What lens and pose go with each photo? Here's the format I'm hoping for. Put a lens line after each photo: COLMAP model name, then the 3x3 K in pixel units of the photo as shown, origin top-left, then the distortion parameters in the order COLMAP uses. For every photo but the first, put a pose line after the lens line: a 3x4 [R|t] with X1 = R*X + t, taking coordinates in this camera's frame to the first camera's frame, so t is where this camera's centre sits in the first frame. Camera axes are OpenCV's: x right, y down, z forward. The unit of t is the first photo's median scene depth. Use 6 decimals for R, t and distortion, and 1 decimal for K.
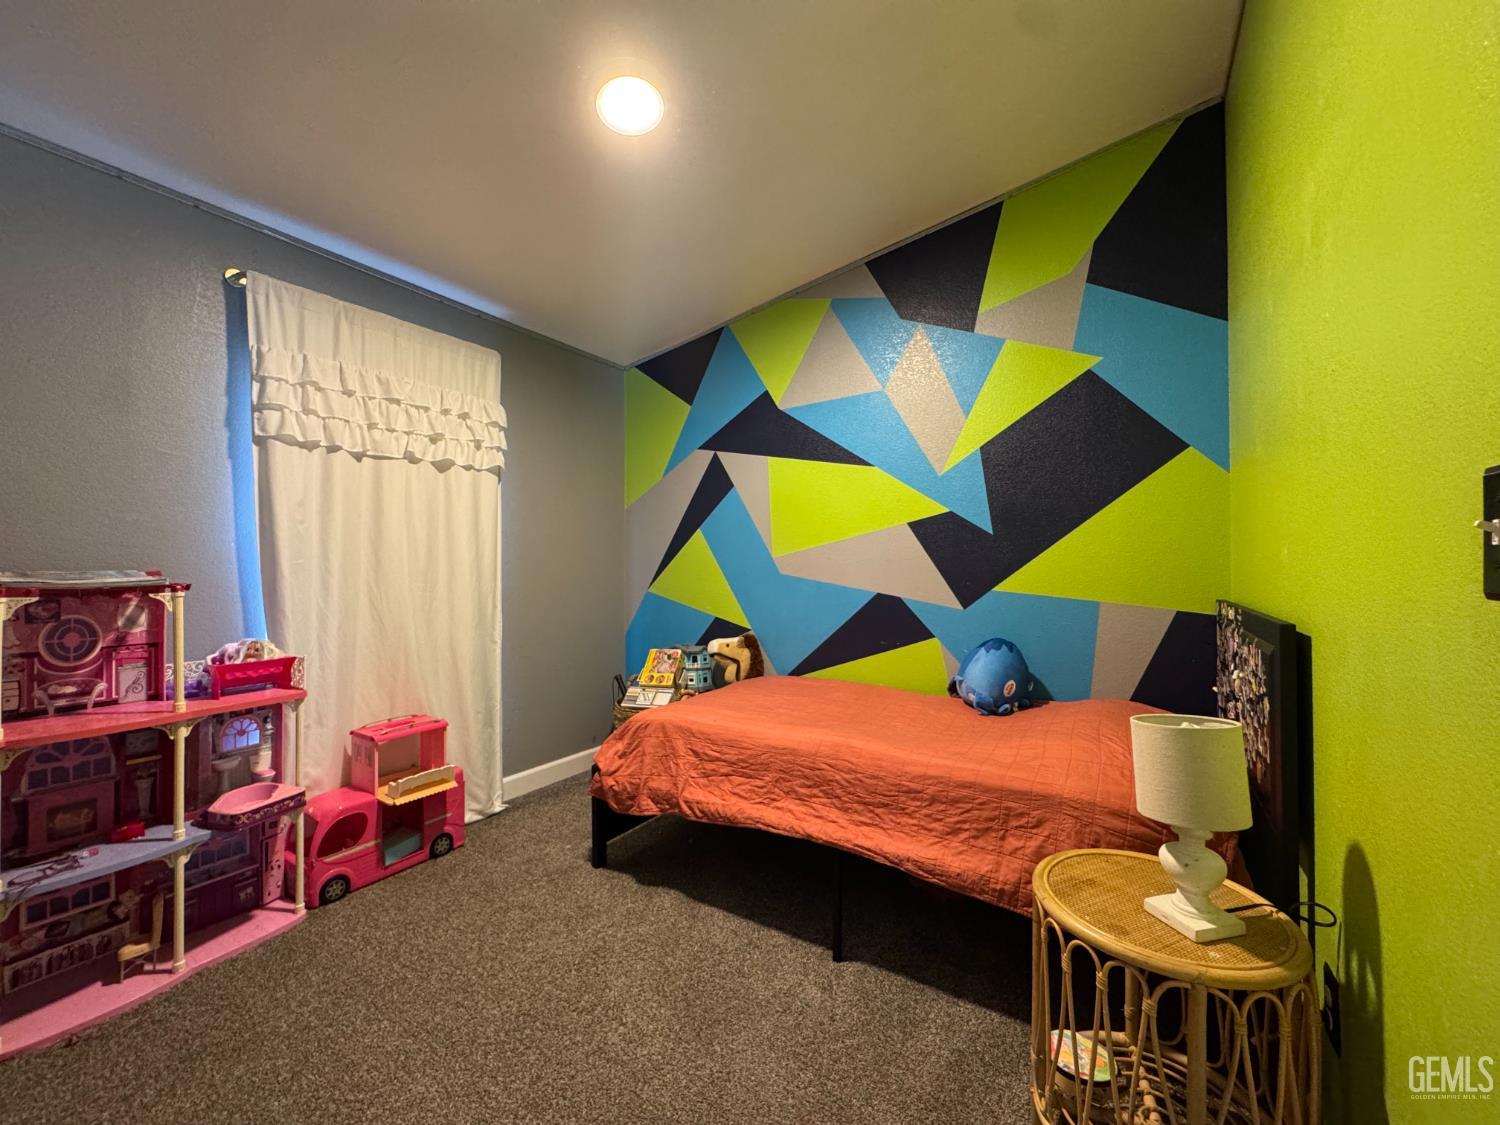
lens RADIAL K [[598.0, 0, 750.0], [0, 598.0, 562.5], [0, 0, 1]] dist [-0.001369, 0.022918]
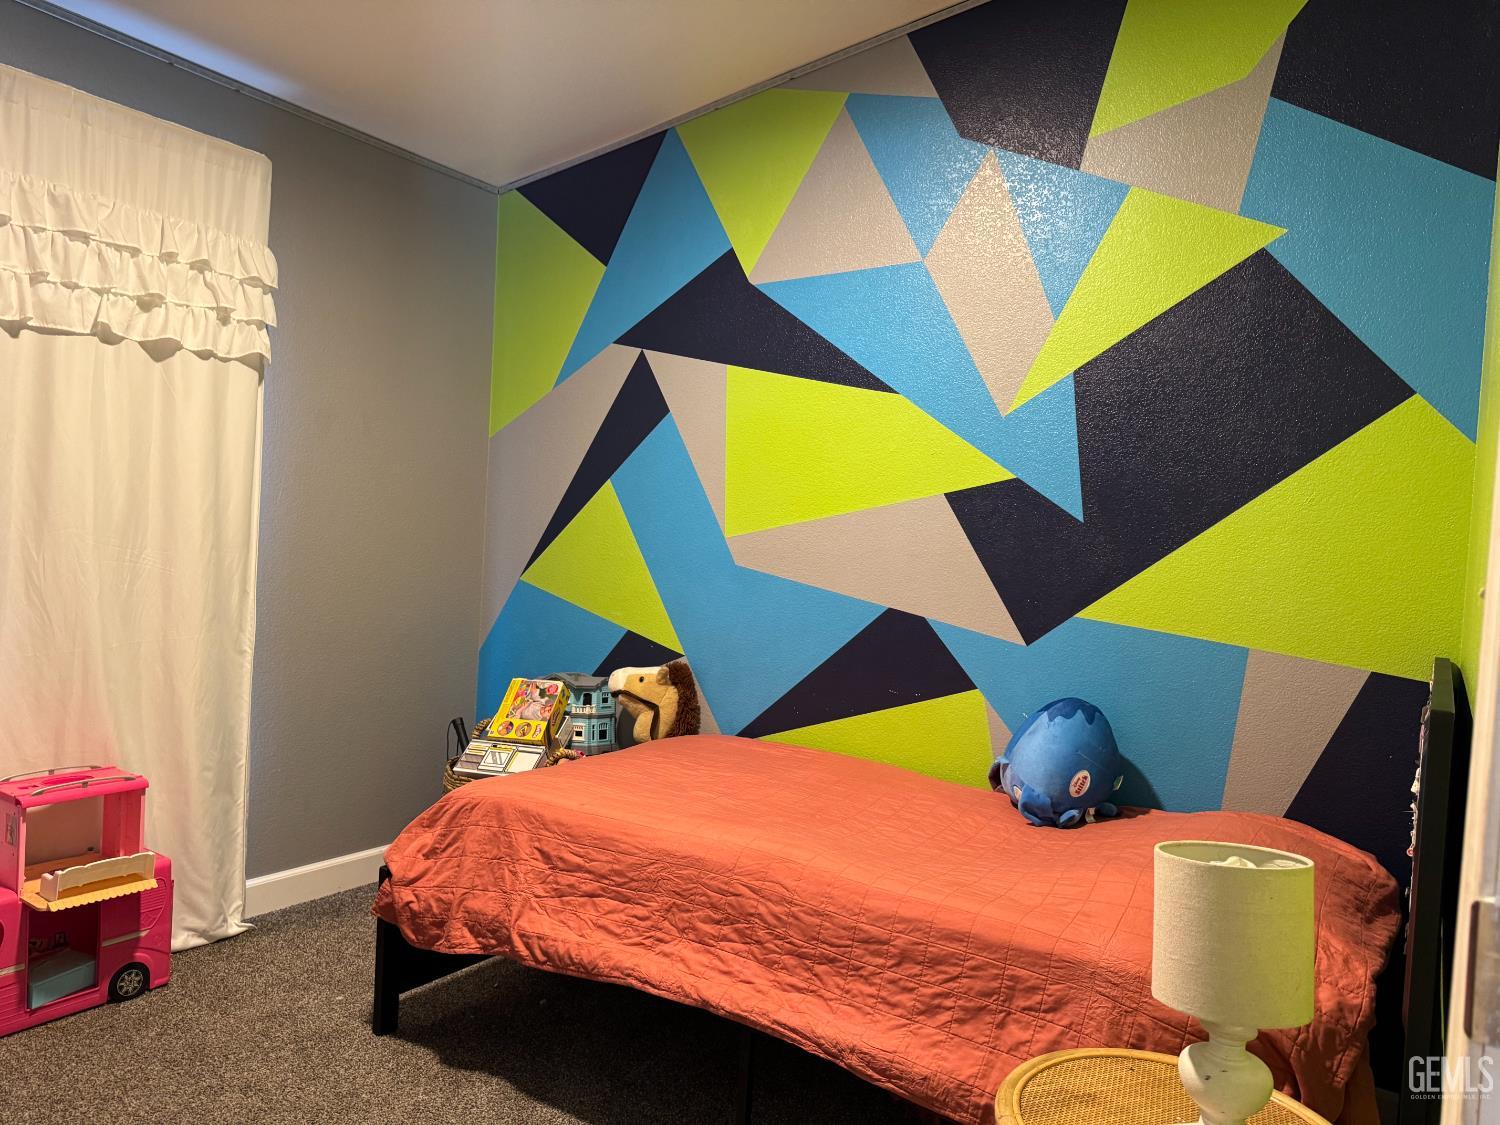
lens RADIAL K [[1058.2, 0, 754.3], [0, 1058.2, 568.1], [0, 0, 1]] dist [0.067298, -0.059510]
pose [[0.998117, 0.059363, -0.015424, 0.101688], [-0.058720, 0.997503, 0.039245, -0.023701], [0.017716, -0.038265, 0.999111, -0.055127]]
